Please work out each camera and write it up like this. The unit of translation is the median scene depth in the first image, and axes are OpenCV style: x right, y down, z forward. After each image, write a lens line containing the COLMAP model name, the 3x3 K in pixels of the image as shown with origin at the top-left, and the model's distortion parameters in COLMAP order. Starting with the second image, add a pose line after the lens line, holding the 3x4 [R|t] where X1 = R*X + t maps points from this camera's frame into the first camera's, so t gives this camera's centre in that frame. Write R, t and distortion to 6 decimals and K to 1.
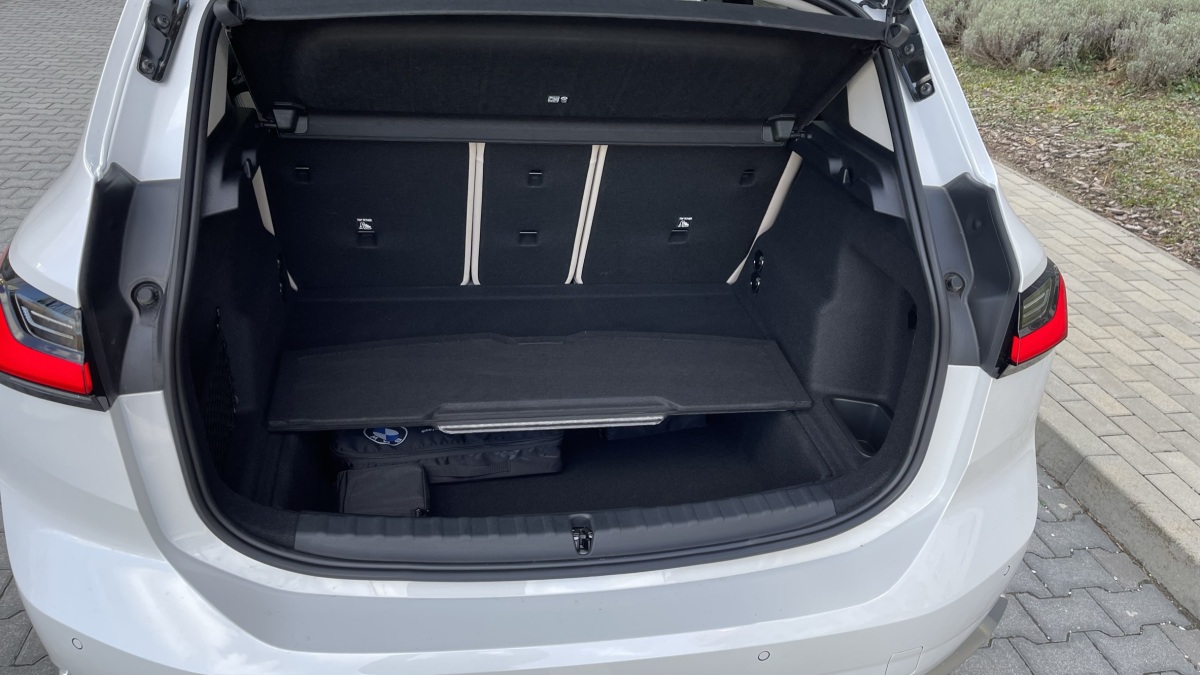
lens RADIAL K [[932.7, 0, 594.9], [0, 932.7, 341.2], [0, 0, 1]] dist [0.051689, -0.080872]
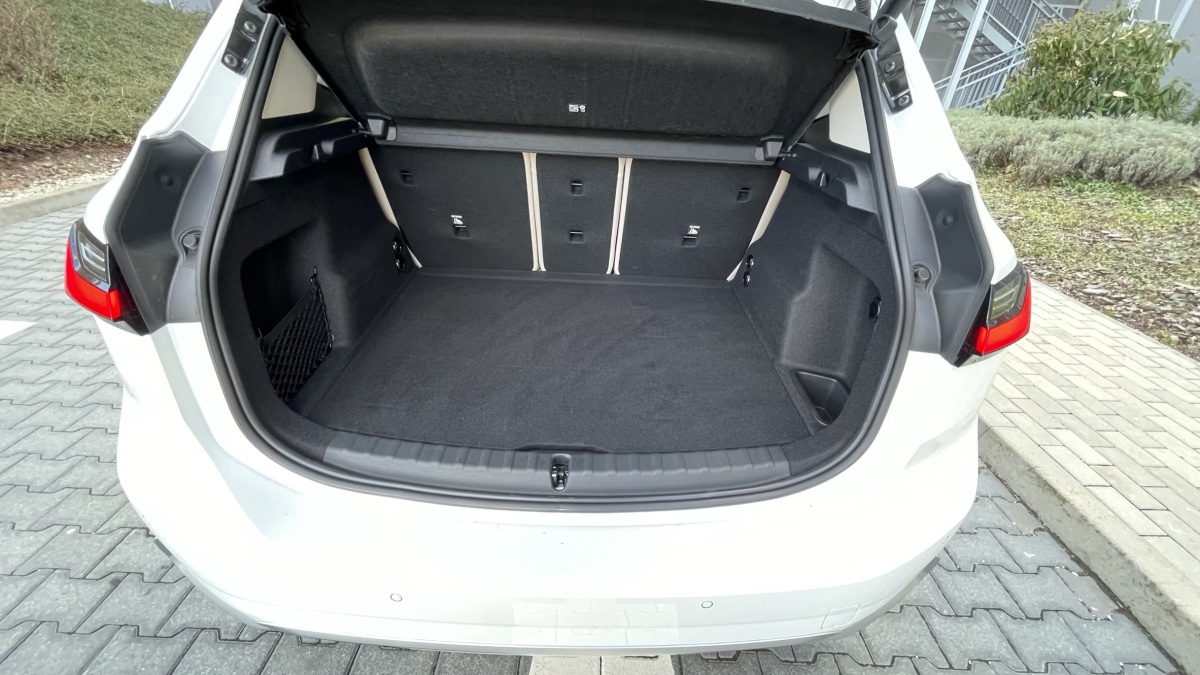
lens RADIAL K [[503.6, 0, 597.0], [0, 503.6, 336.6], [0, 0, 1]] dist [-0.008589, 0.001526]
pose [[0.986109, 0.069950, -0.150651, 0.099912], [-0.066124, 0.997352, 0.030263, 0.013943], [0.152369, -0.019881, 0.988124, 0.342173]]
